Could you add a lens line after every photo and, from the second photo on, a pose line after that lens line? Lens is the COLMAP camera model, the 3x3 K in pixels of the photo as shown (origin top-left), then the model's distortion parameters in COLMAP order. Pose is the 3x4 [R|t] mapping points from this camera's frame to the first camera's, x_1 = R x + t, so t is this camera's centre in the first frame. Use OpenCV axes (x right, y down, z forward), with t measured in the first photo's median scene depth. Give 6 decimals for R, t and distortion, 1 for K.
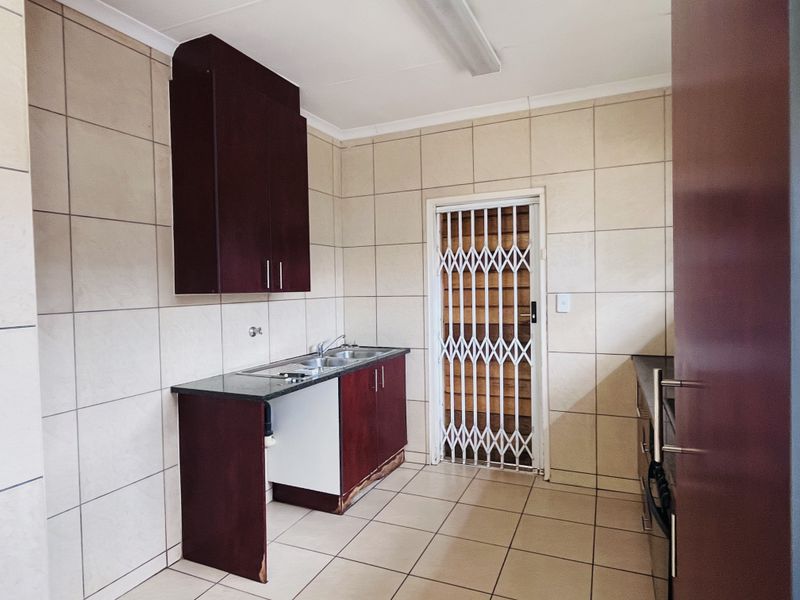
lens RADIAL K [[463.8, 0, 402.4], [0, 463.8, 297.3], [0, 0, 1]] dist [-0.003099, -0.000796]
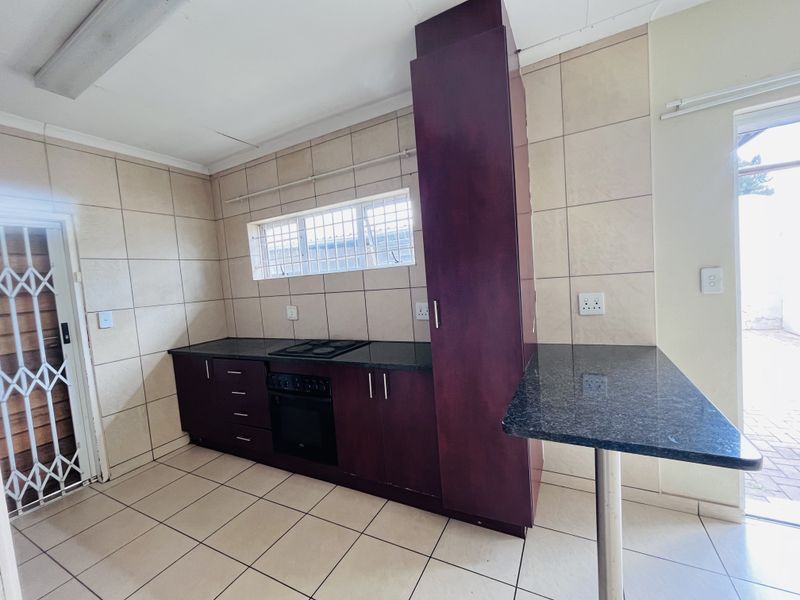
lens RADIAL K [[340.0, 0, 400.0], [0, 340.0, 300.0], [0, 0, 1]] dist [0.000201, 0.000050]
pose [[0.075303, -0.051612, 0.995824, -0.422937], [0.103069, 0.993713, 0.043708, 0.001971], [-0.991820, 0.099348, 0.080149, 0.197531]]
